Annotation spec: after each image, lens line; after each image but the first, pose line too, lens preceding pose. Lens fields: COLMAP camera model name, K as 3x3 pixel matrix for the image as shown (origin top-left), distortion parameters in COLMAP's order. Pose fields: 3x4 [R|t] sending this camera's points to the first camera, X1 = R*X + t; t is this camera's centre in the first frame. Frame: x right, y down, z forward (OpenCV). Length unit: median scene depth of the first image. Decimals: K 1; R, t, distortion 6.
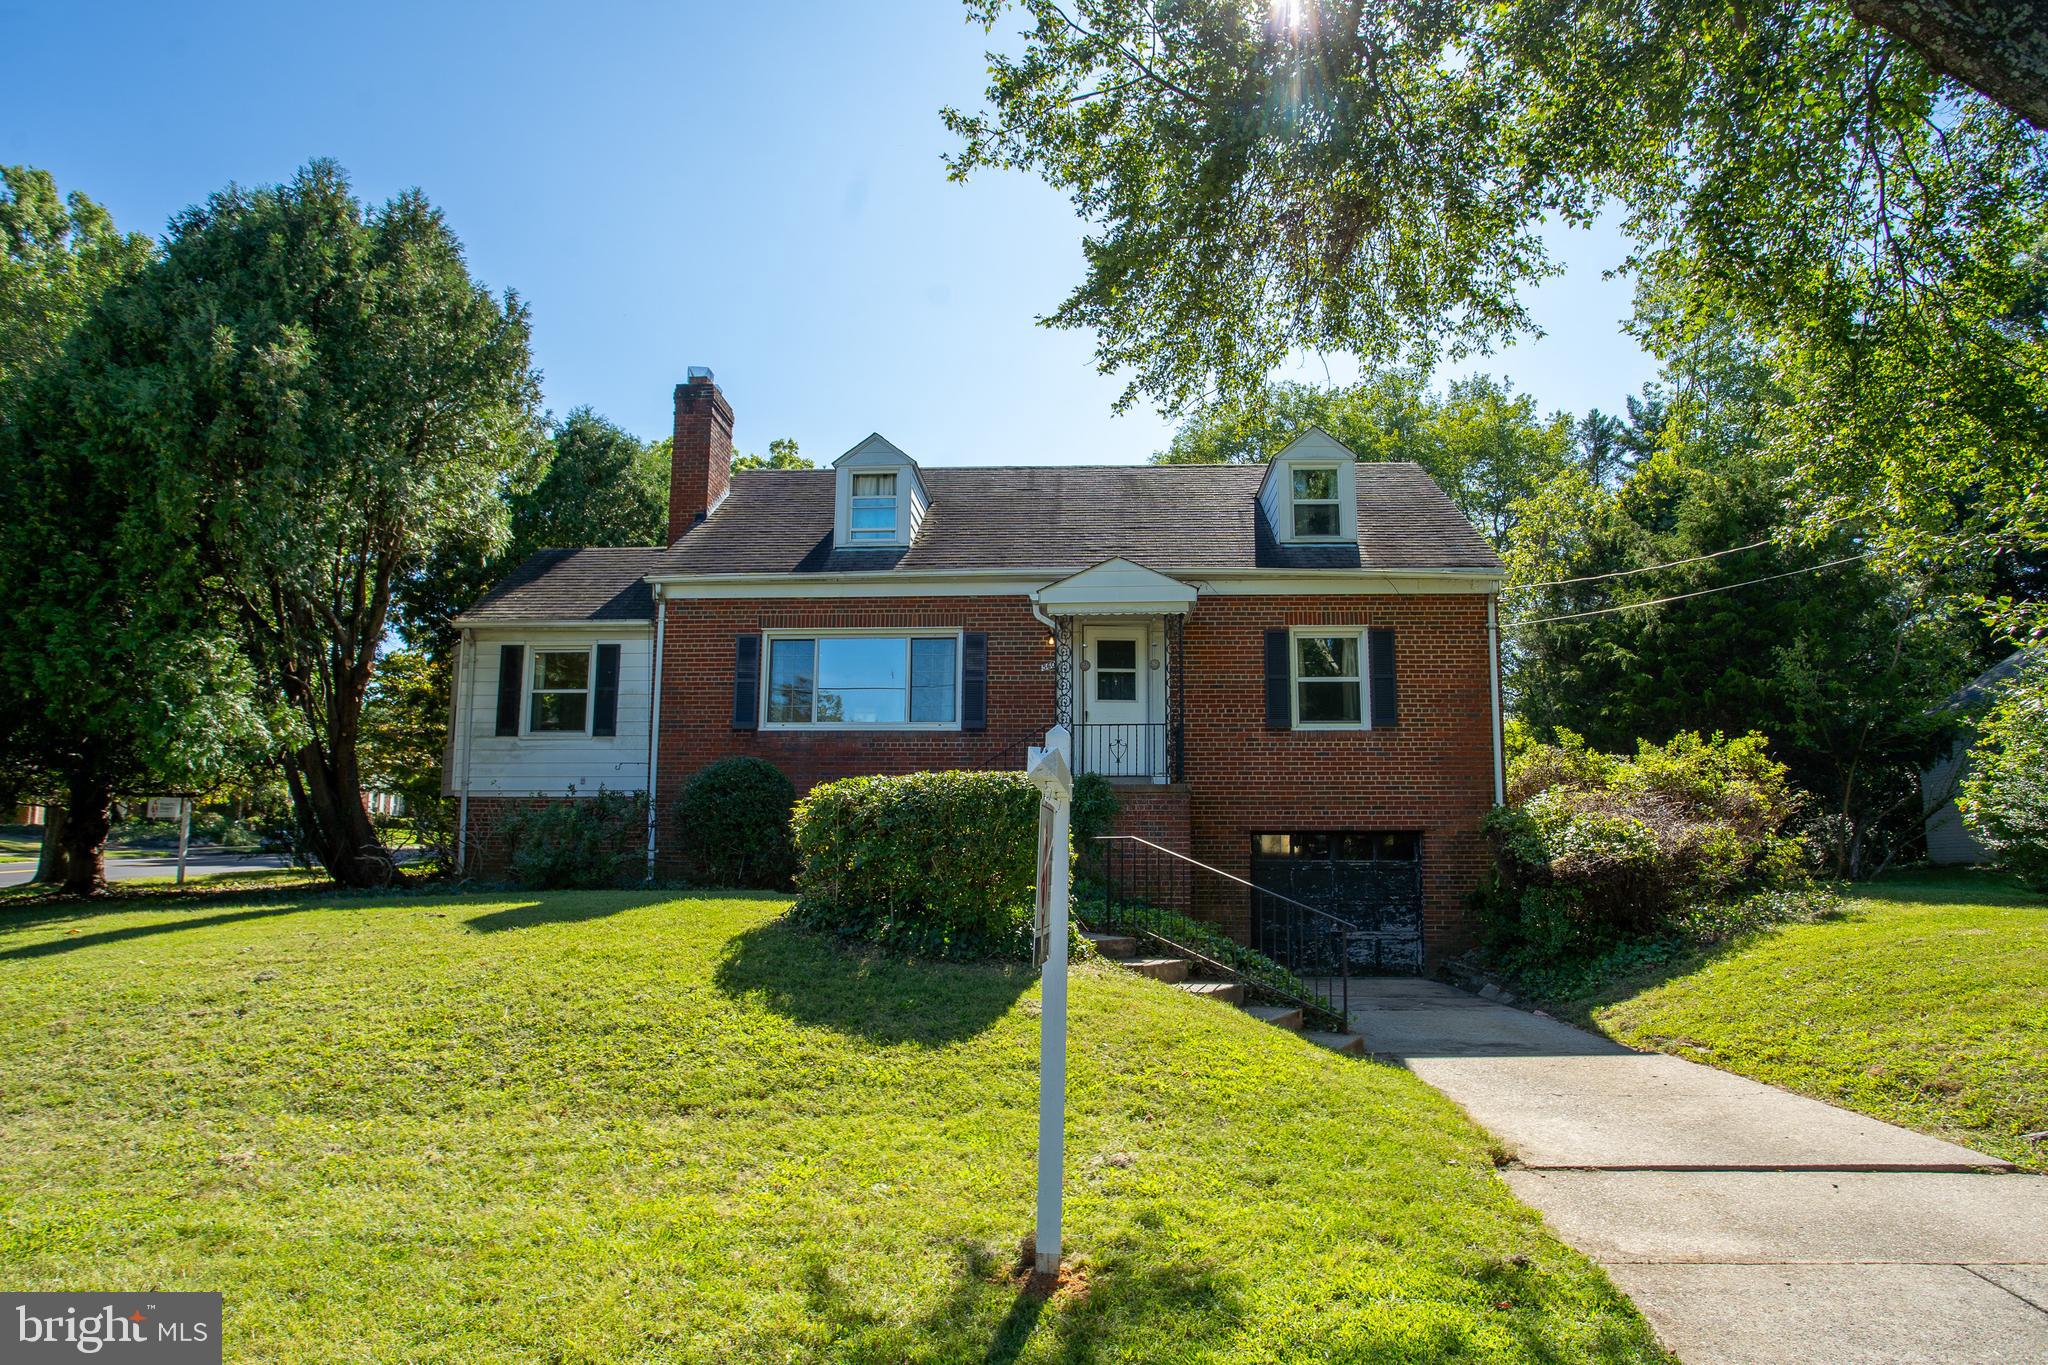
lens RADIAL K [[1110.8, 0, 1004.1], [0, 1110.8, 714.7], [0, 0, 1]] dist [-0.044163, -0.002476]
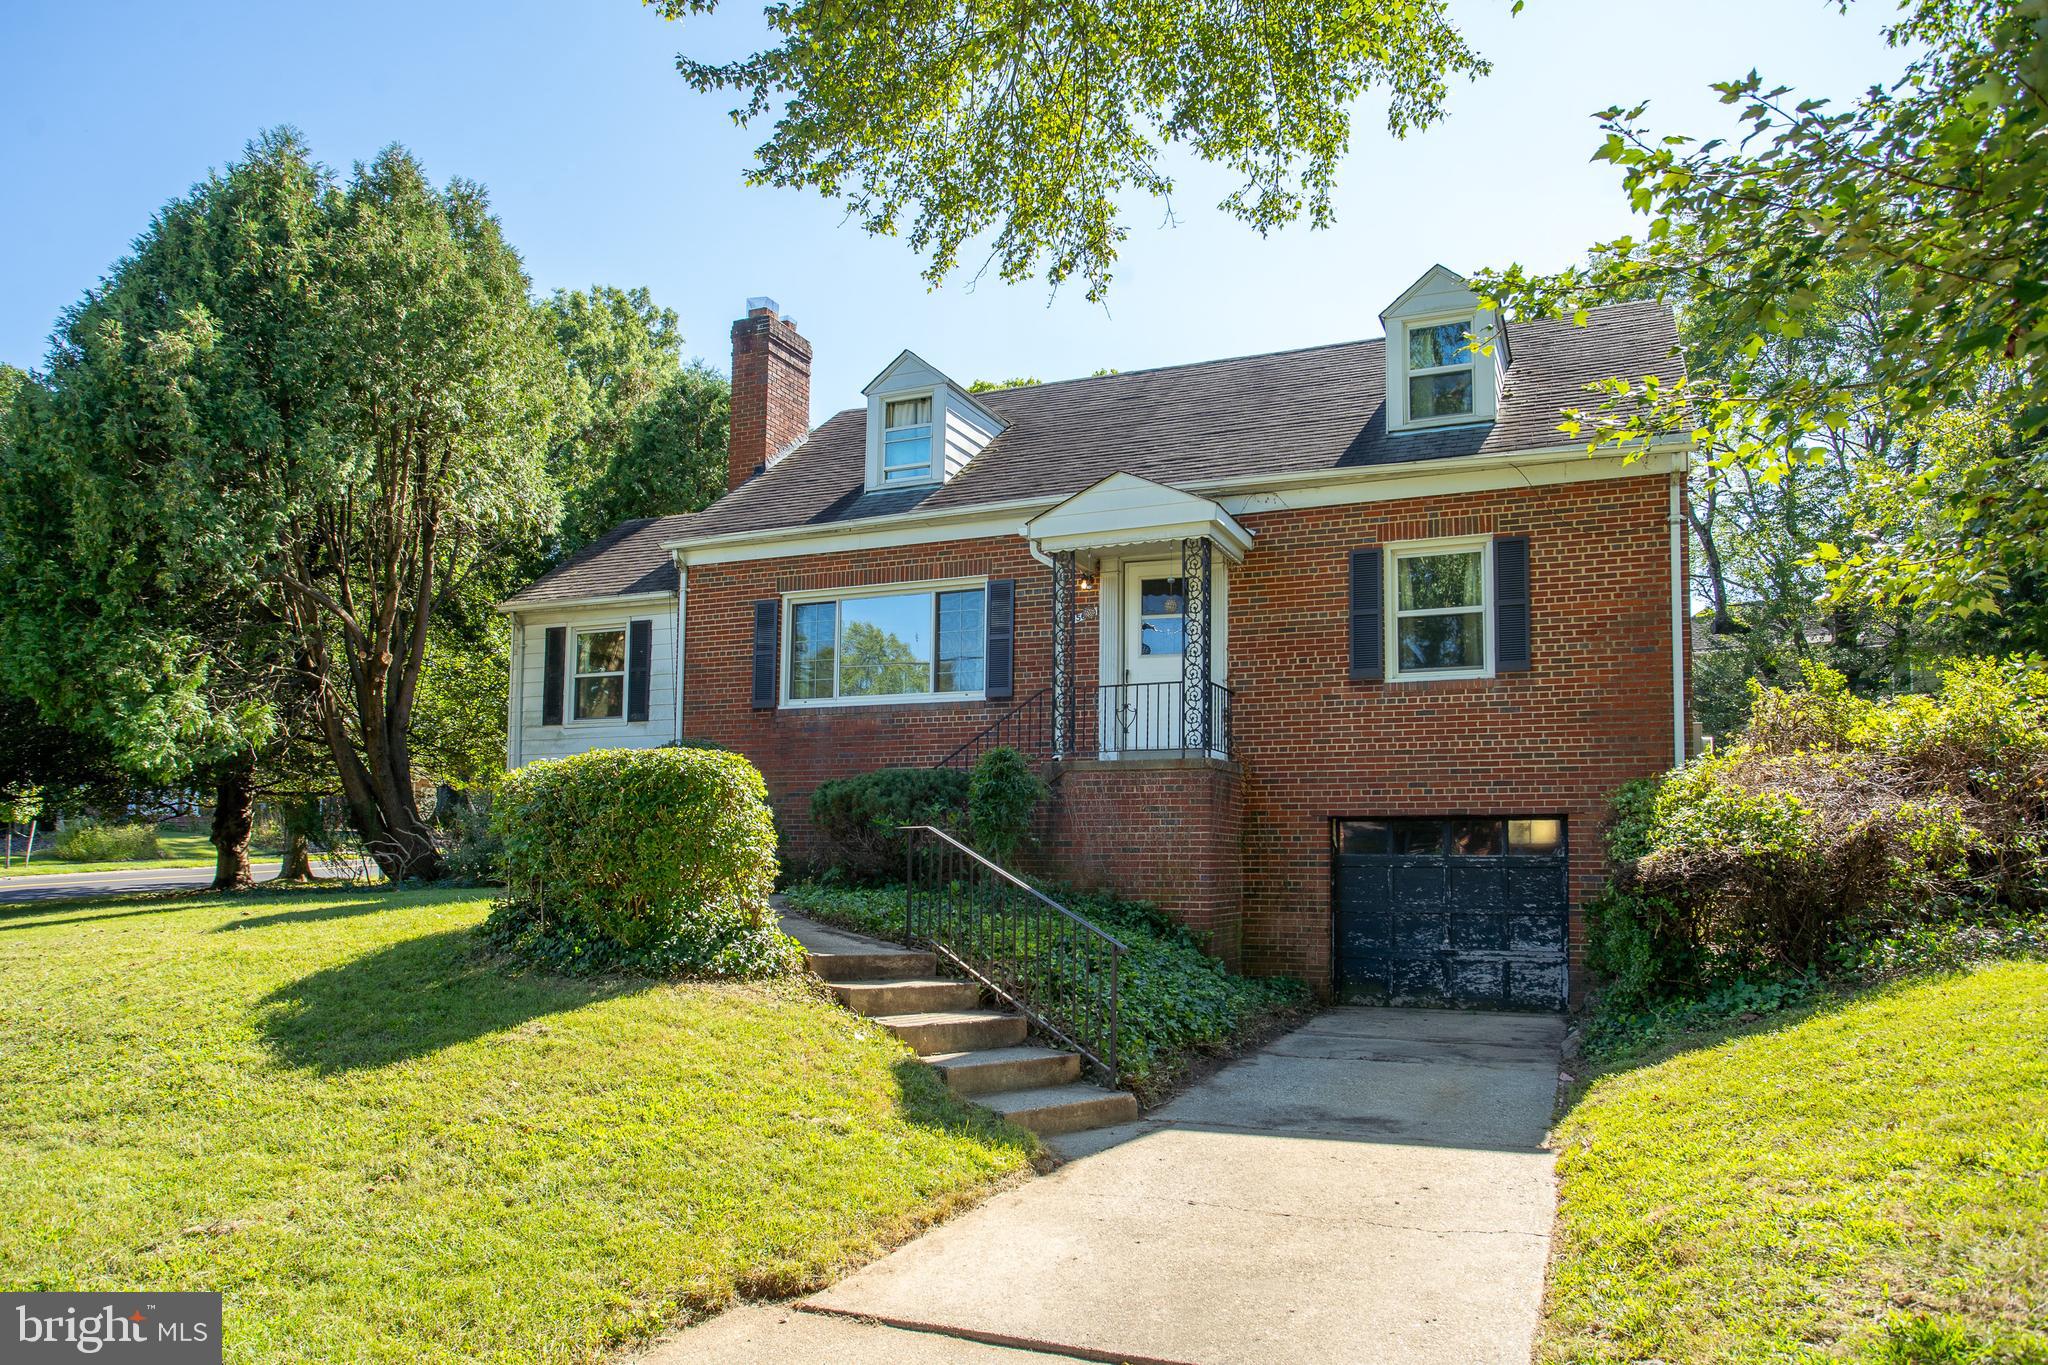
lens RADIAL K [[1271.4, 0, 1049.8], [0, 1271.4, 764.5], [0, 0, 1]] dist [-0.015684, -0.007701]
pose [[0.949495, -0.022734, -0.312957, 0.307770], [0.041806, 0.997645, 0.054367, 0.013176], [0.310984, -0.064705, 0.948210, 0.107672]]
